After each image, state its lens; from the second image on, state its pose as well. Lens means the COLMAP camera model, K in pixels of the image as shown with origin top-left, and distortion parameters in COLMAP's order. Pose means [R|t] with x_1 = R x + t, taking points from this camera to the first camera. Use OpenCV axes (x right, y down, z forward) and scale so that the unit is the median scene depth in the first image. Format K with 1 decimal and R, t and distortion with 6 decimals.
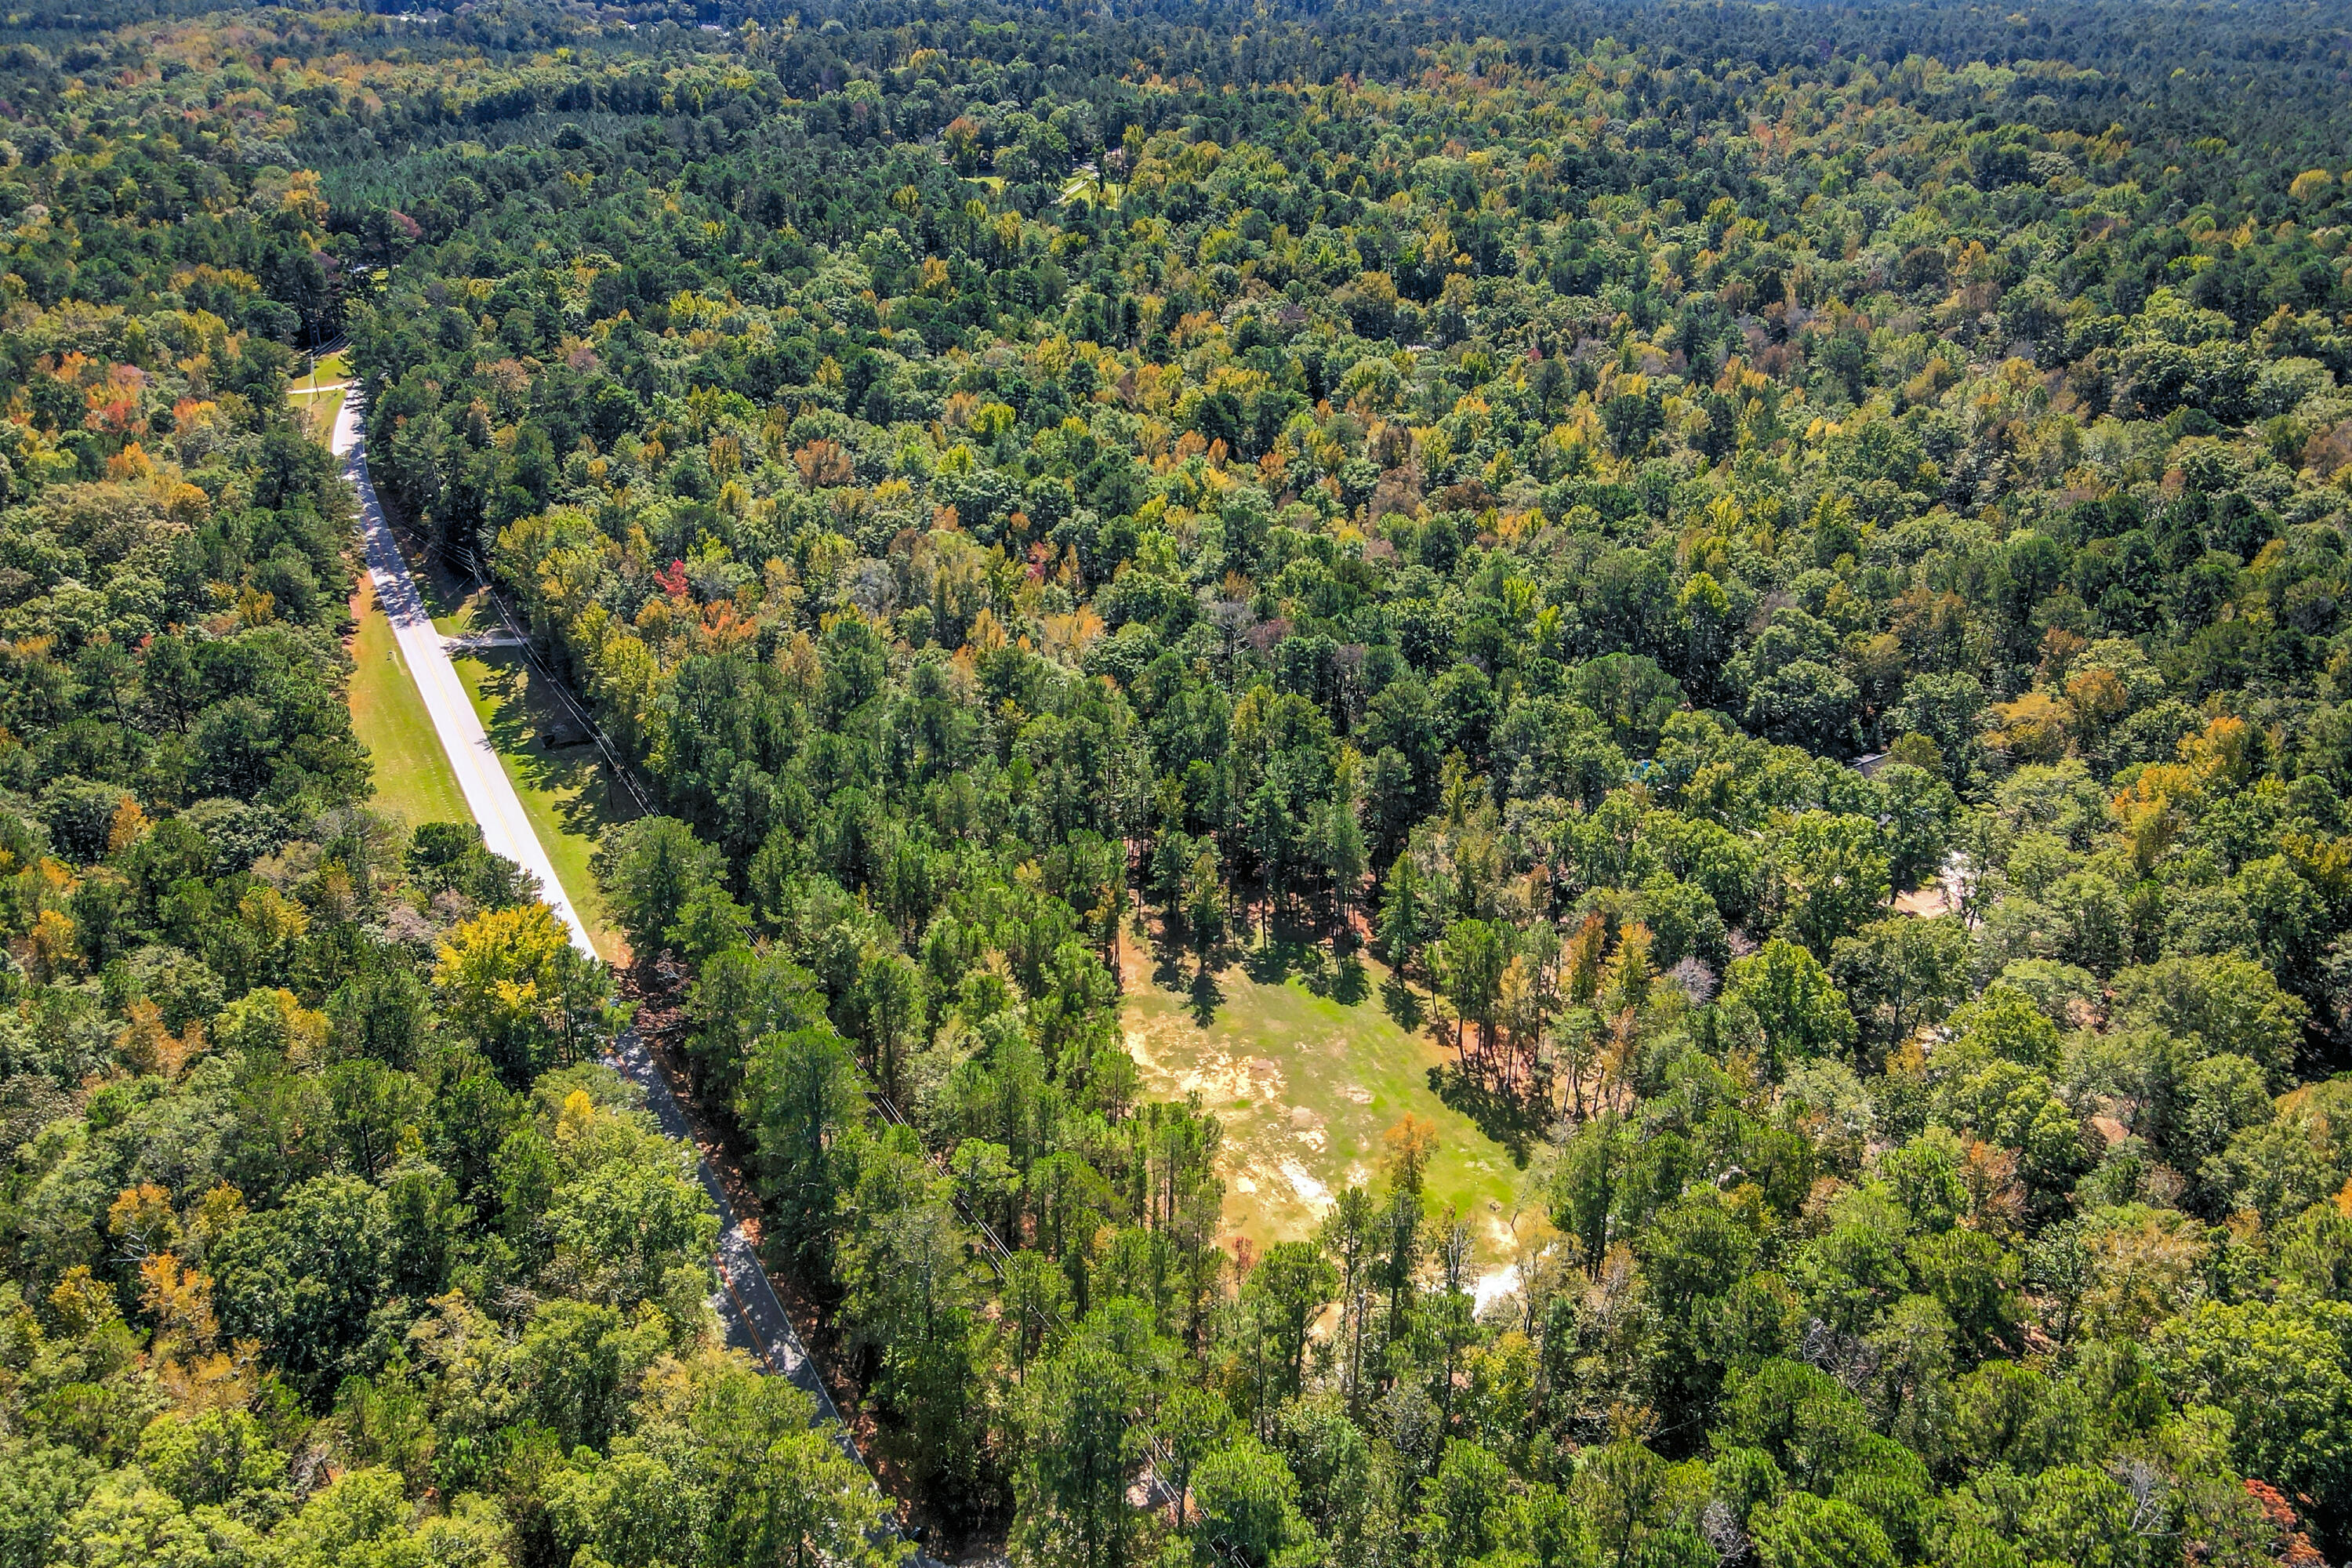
lens RADIAL K [[1704.6, 0, 1158.0], [0, 1704.6, 803.2], [0, 0, 1]] dist [0.002555, 0.017853]
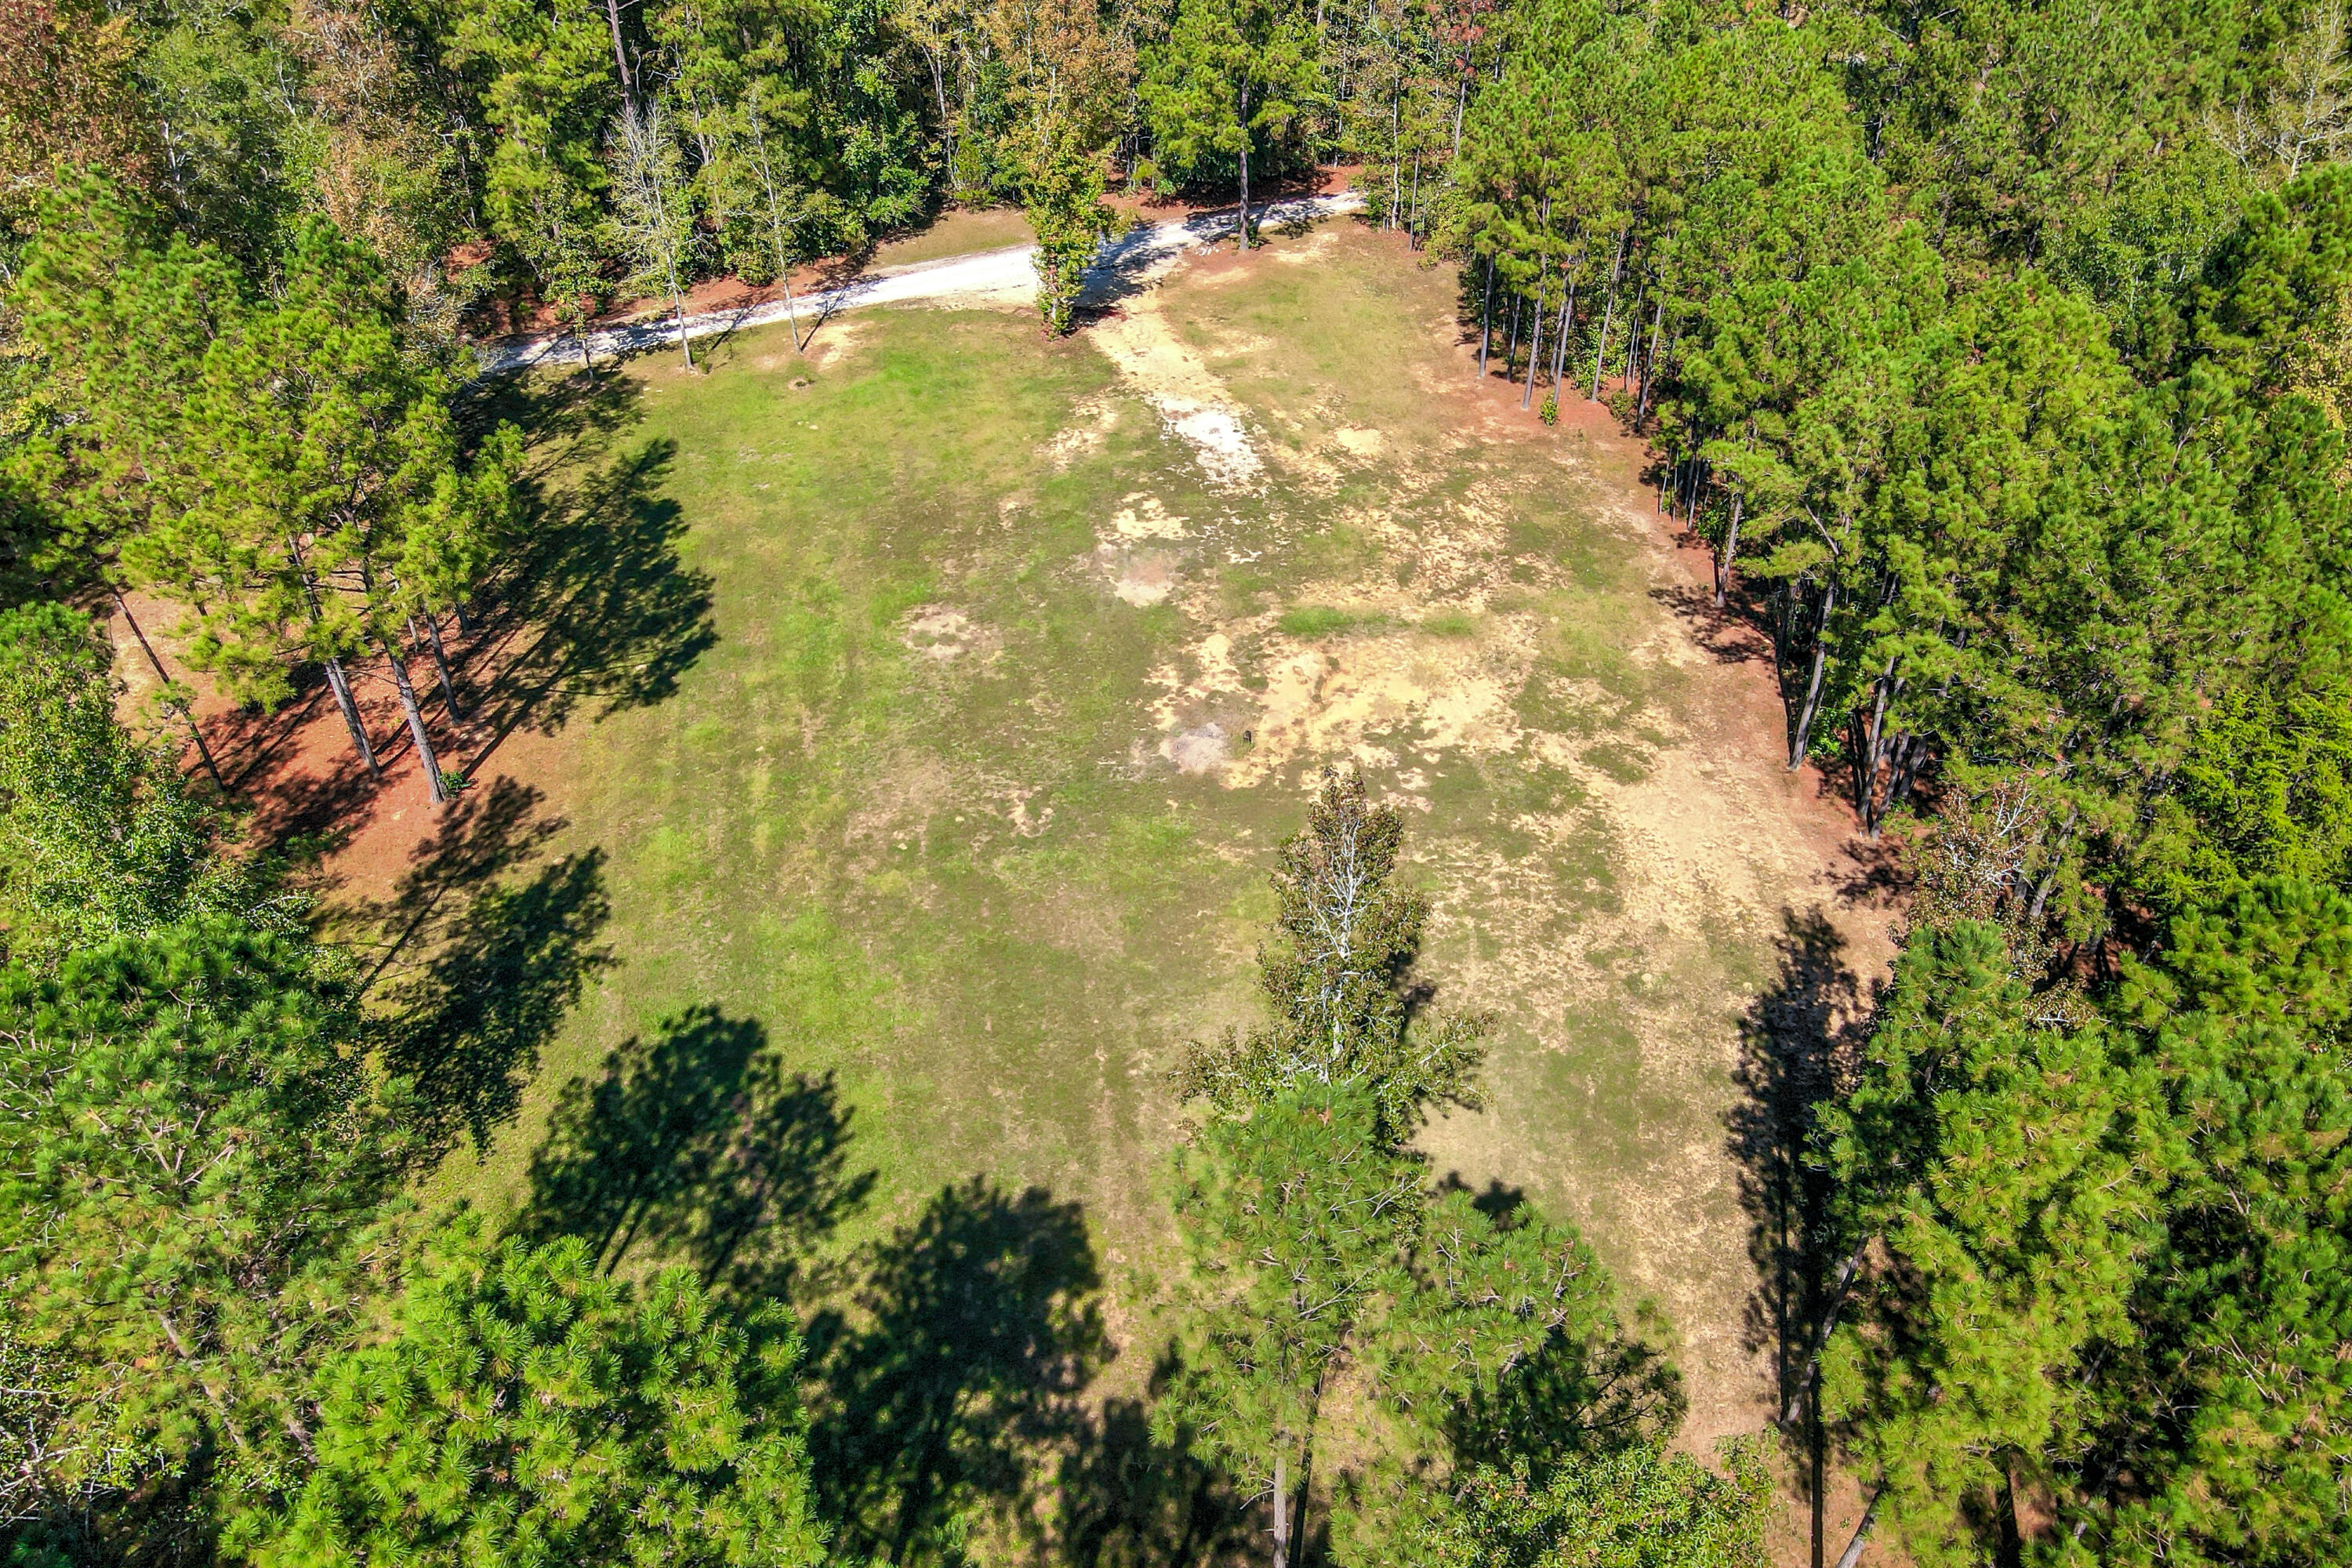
lens RADIAL K [[1704.6, 0, 1189.6], [0, 1704.6, 789.6], [0, 0, 1]] dist [0.002555, 0.017853]
pose [[-0.983900, -0.123265, 0.129406, 0.024134], [0.069997, 0.400441, 0.913645, -0.096153], [-0.164440, 0.907994, -0.385365, 1.026048]]
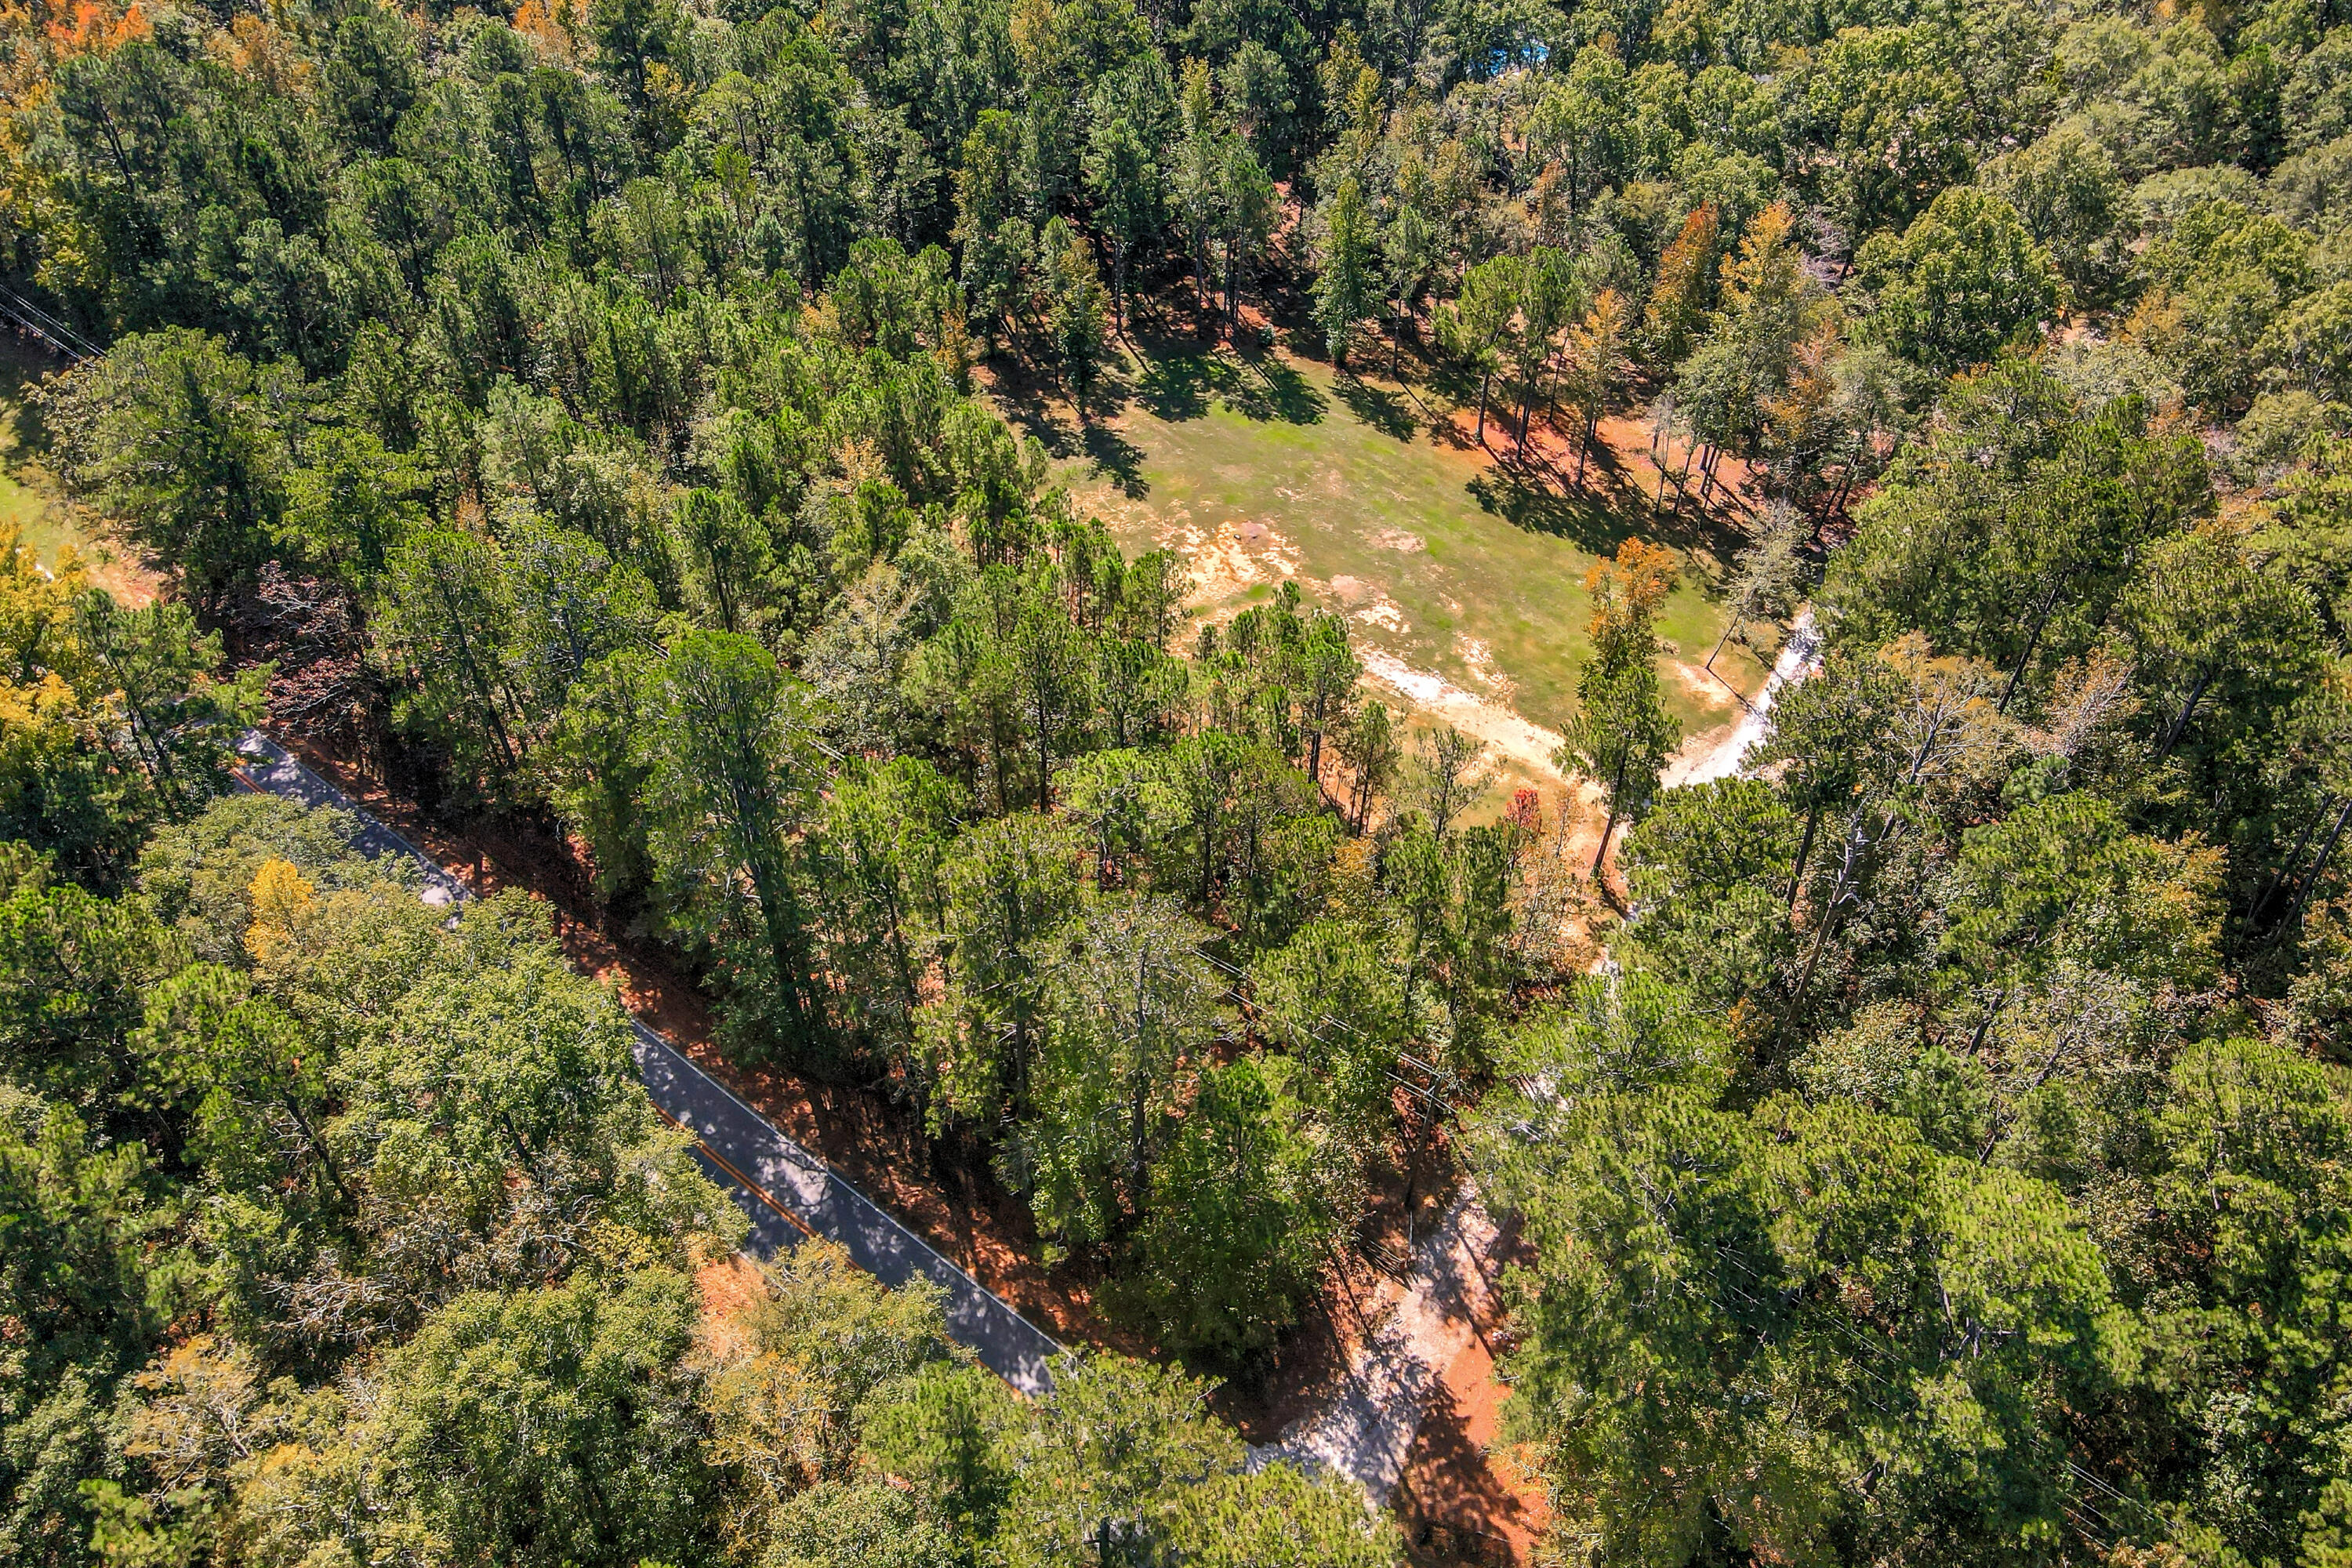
lens RADIAL K [[1704.6, 0, 1158.3], [0, 1704.6, 771.8], [0, 0, 1]] dist [0.002555, 0.017853]
pose [[0.933049, -0.257689, 0.251028, -0.154687], [0.177044, 0.936354, 0.303143, 0.028282], [-0.313168, -0.238404, 0.919287, 0.334753]]
